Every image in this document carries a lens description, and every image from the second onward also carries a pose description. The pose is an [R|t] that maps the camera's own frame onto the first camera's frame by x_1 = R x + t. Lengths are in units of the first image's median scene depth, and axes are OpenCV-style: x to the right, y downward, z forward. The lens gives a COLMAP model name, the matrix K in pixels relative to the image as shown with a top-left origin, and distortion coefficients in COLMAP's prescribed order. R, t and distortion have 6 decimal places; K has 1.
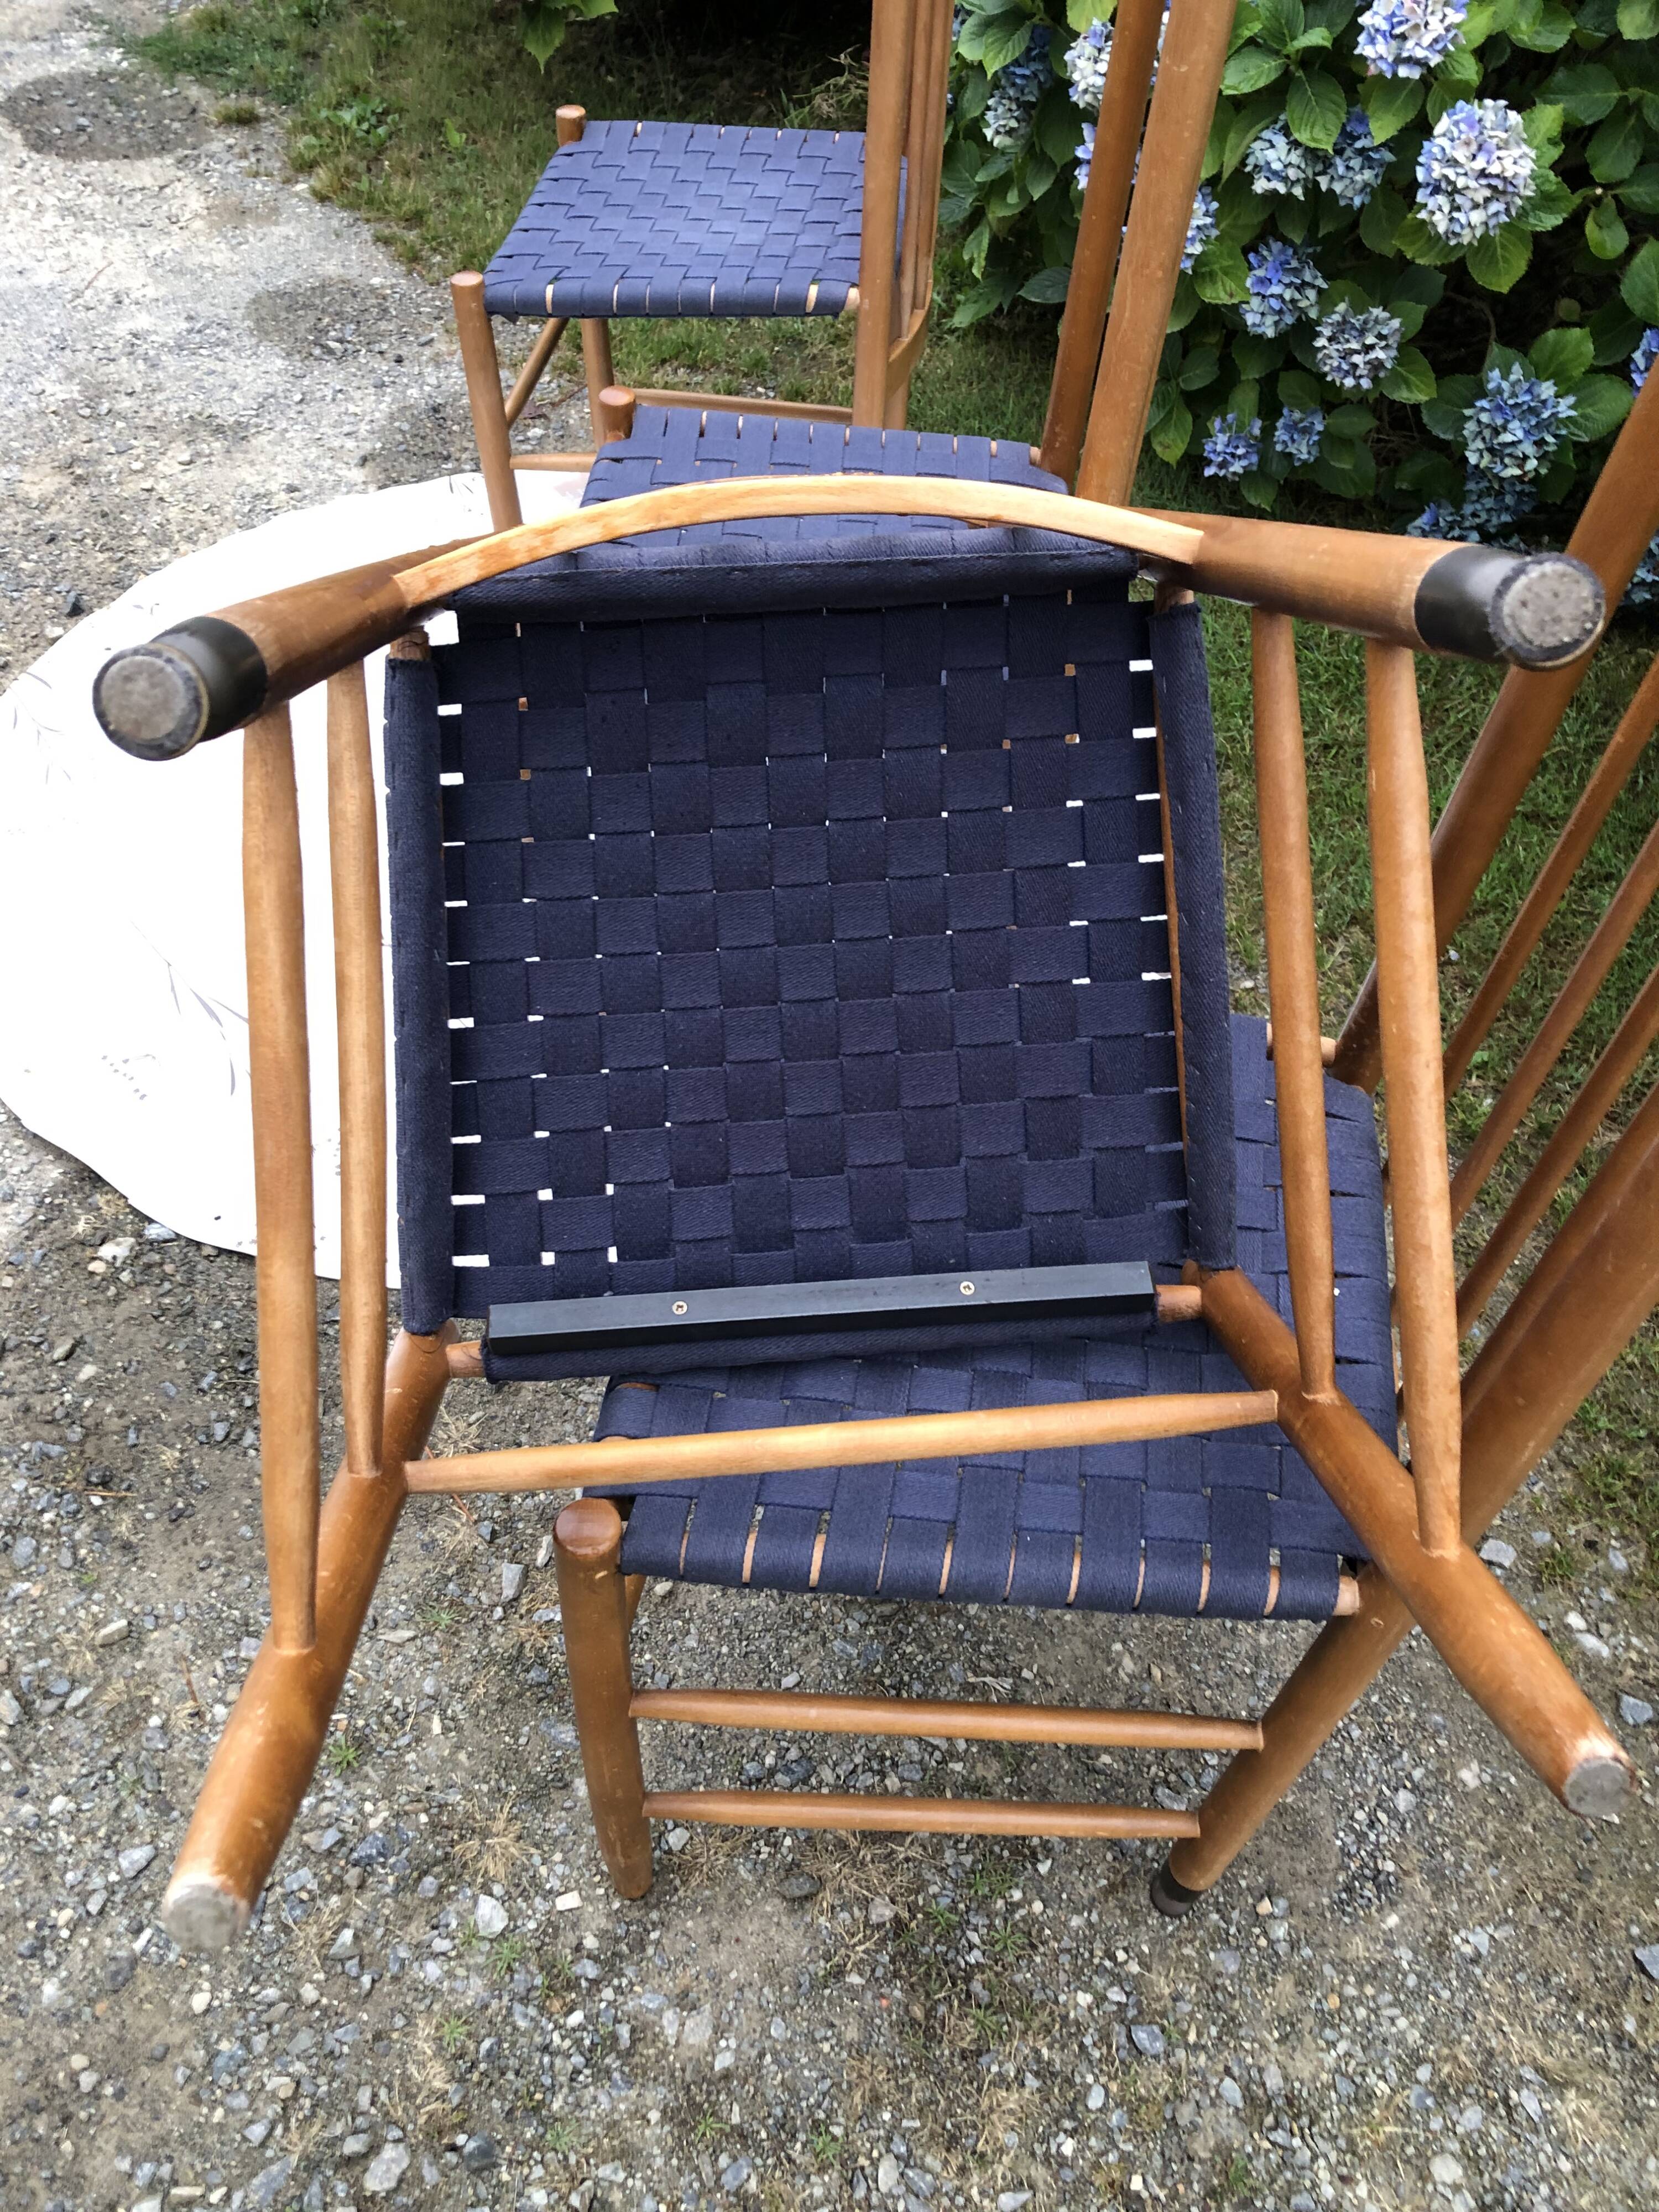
lens RADIAL K [[1807.6, 0, 870.6], [0, 1807.6, 1111.9], [0, 0, 1]] dist [0.015714, -0.008160]
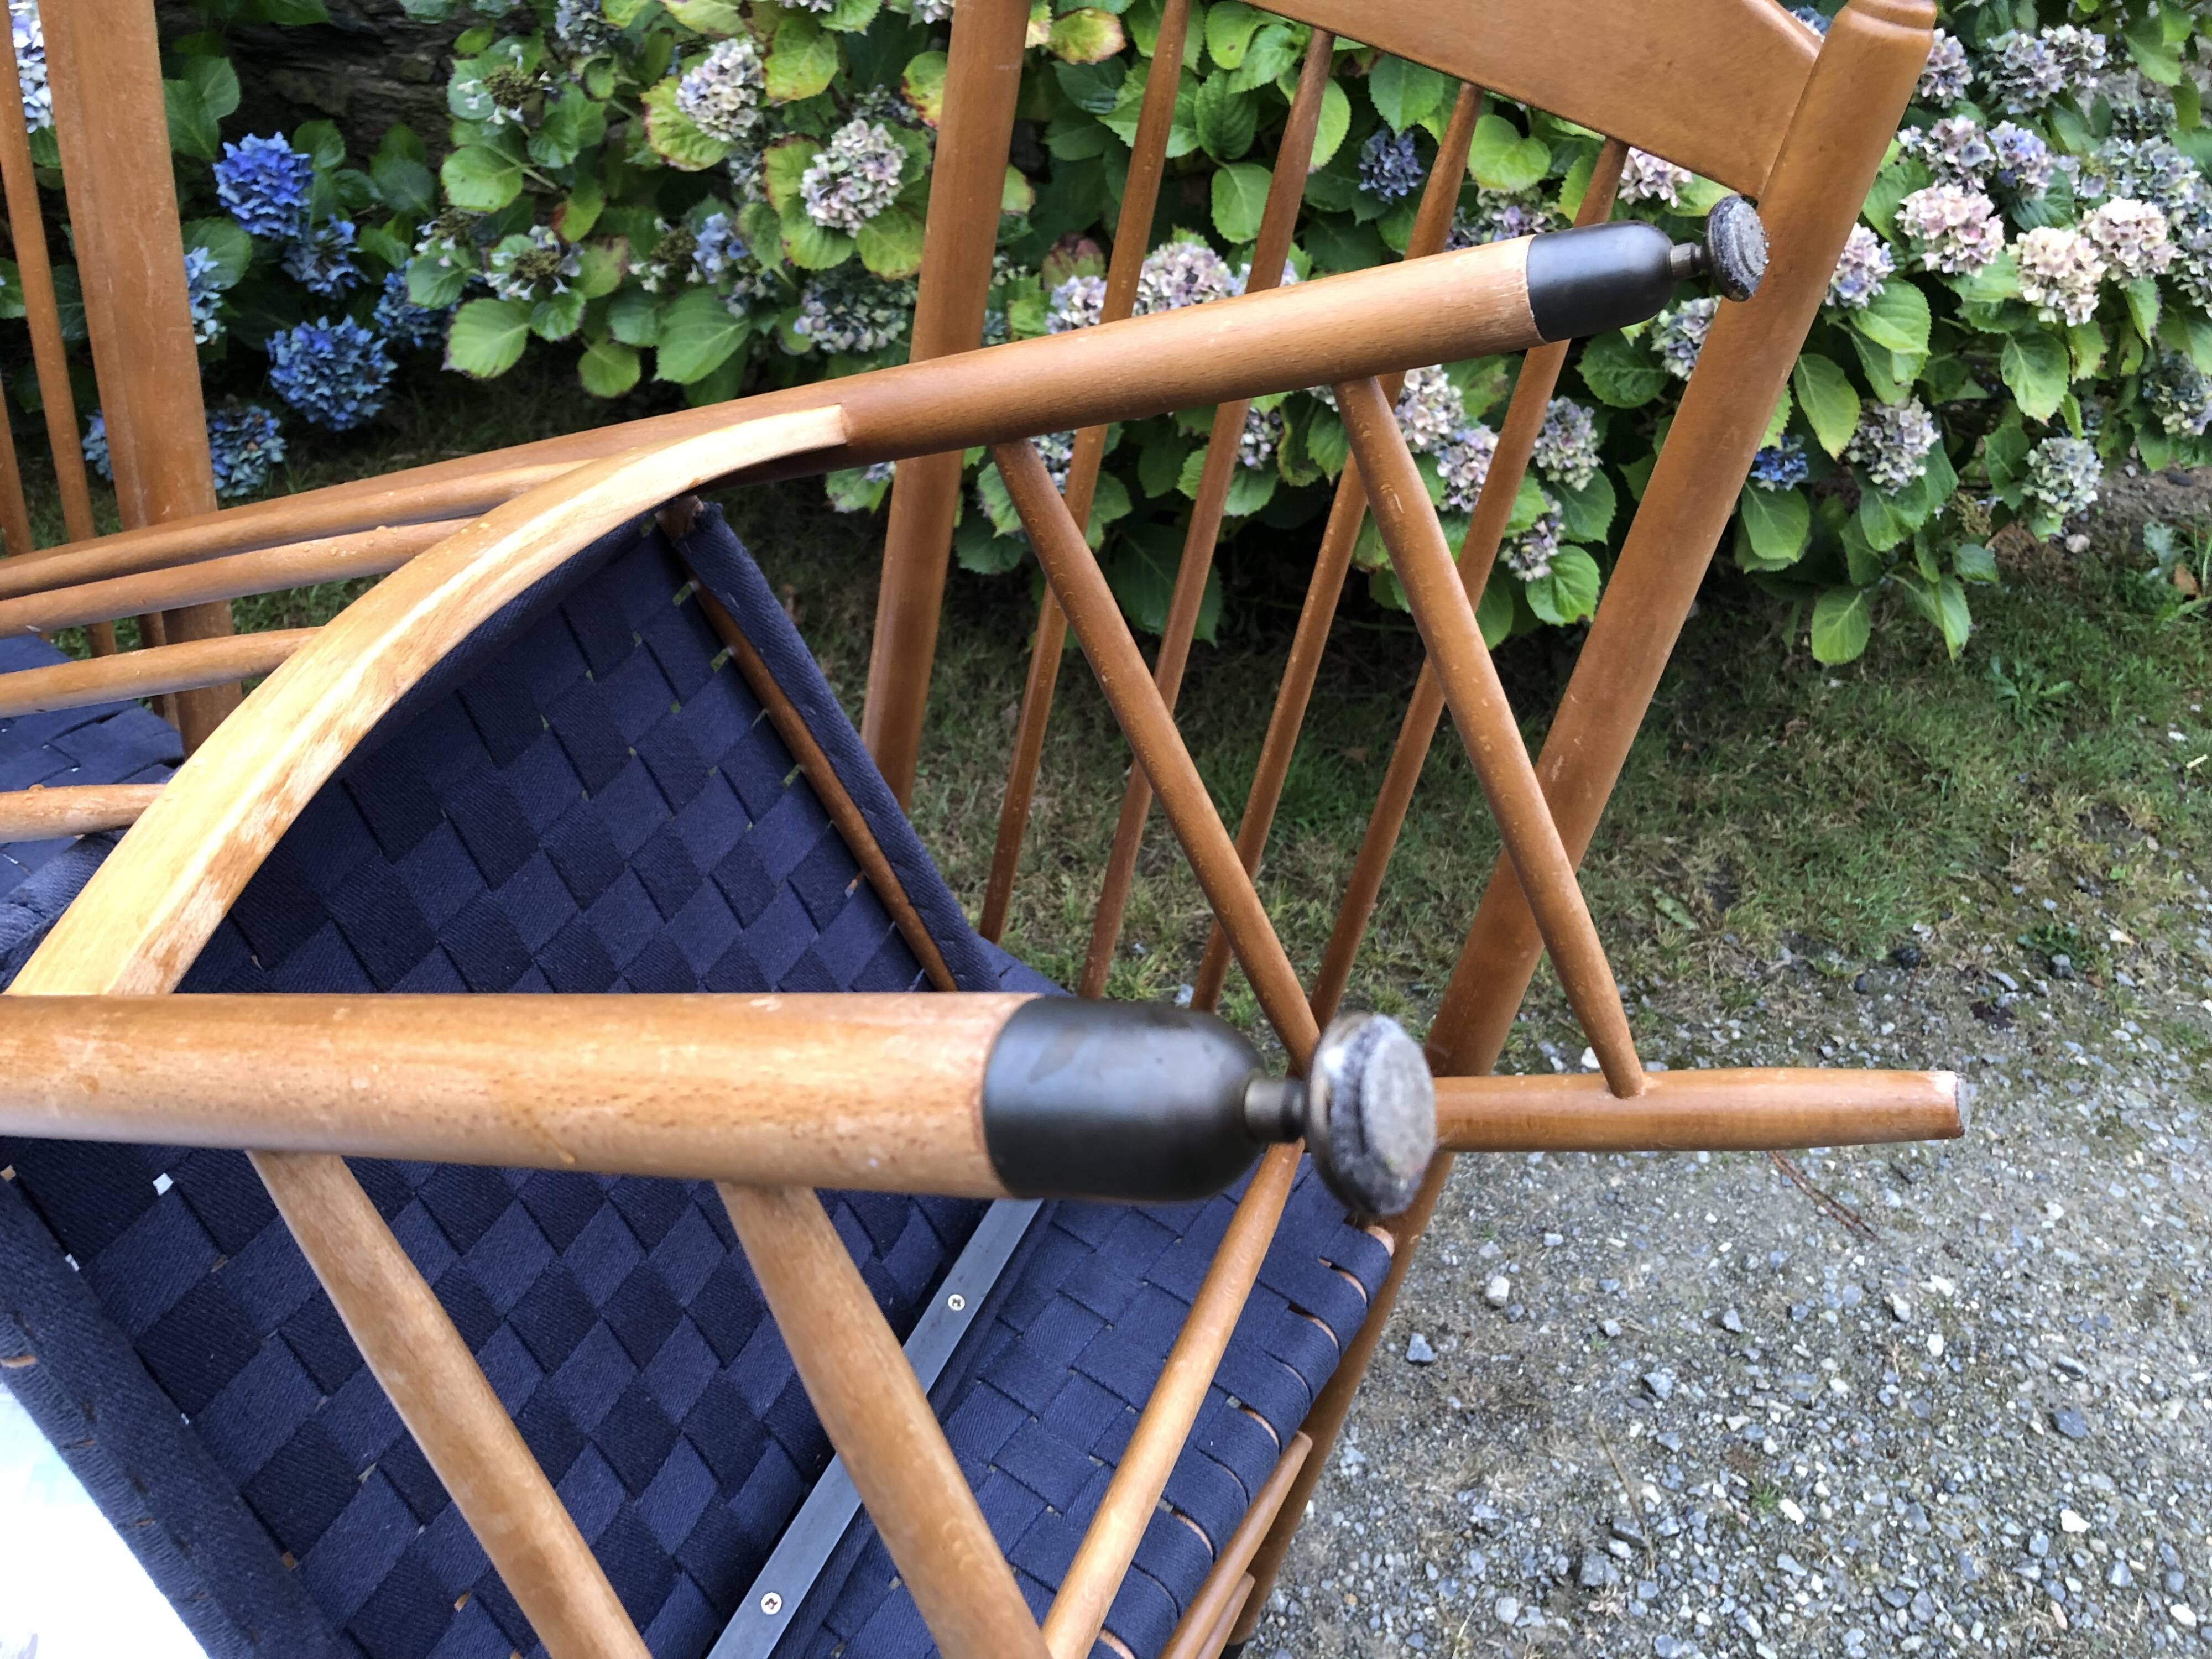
lens RADIAL K [[1807.6, 0, 1115.0], [0, 1807.6, 817.3], [0, 0, 1]] dist [0.015714, -0.008160]
pose [[0.480996, -0.536014, 0.693781, -0.208368], [0.564137, 0.794974, 0.223081, -0.128599], [-0.671113, 0.284087, 0.684765, 0.168715]]
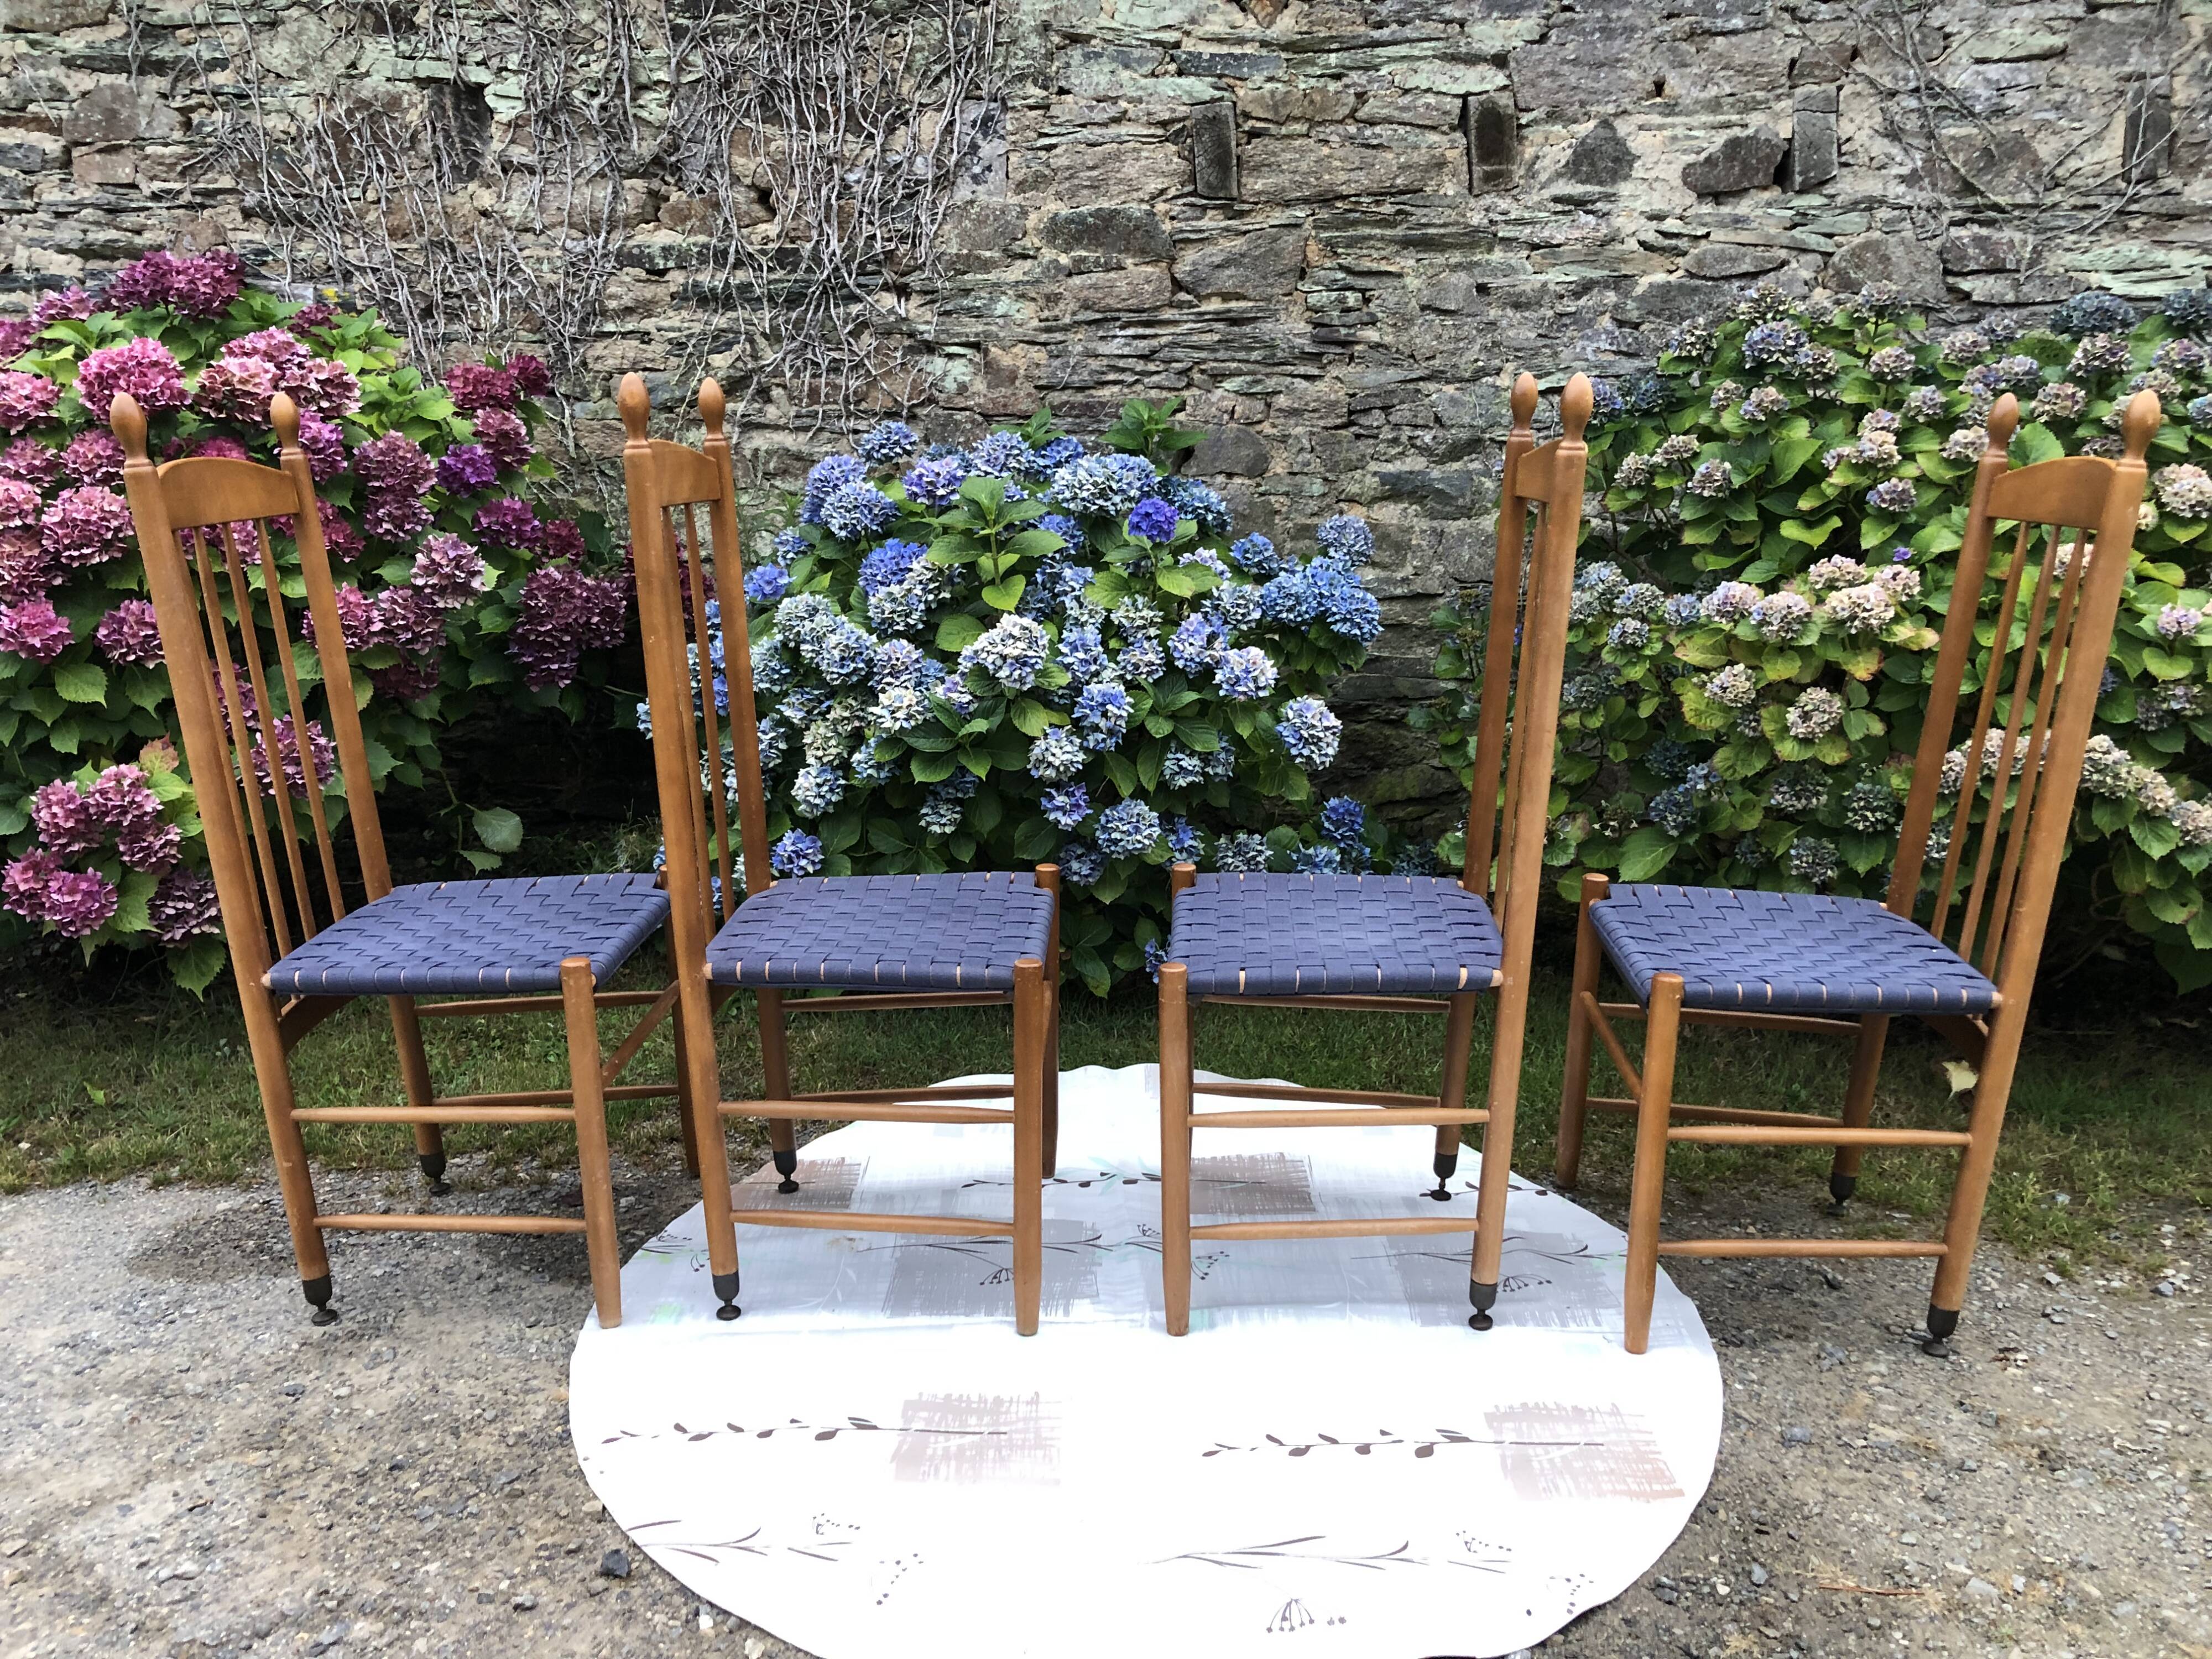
lens RADIAL K [[1815.1, 0, 1106.0], [0, 1815.1, 829.5], [0, 0, 1]] dist [0.020517, 0.003907]
pose [[0.572536, -0.230318, 0.786865, -1.134672], [0.626134, 0.742414, -0.238279, -0.172508], [-0.529300, 0.629106, 0.569269, 0.205524]]
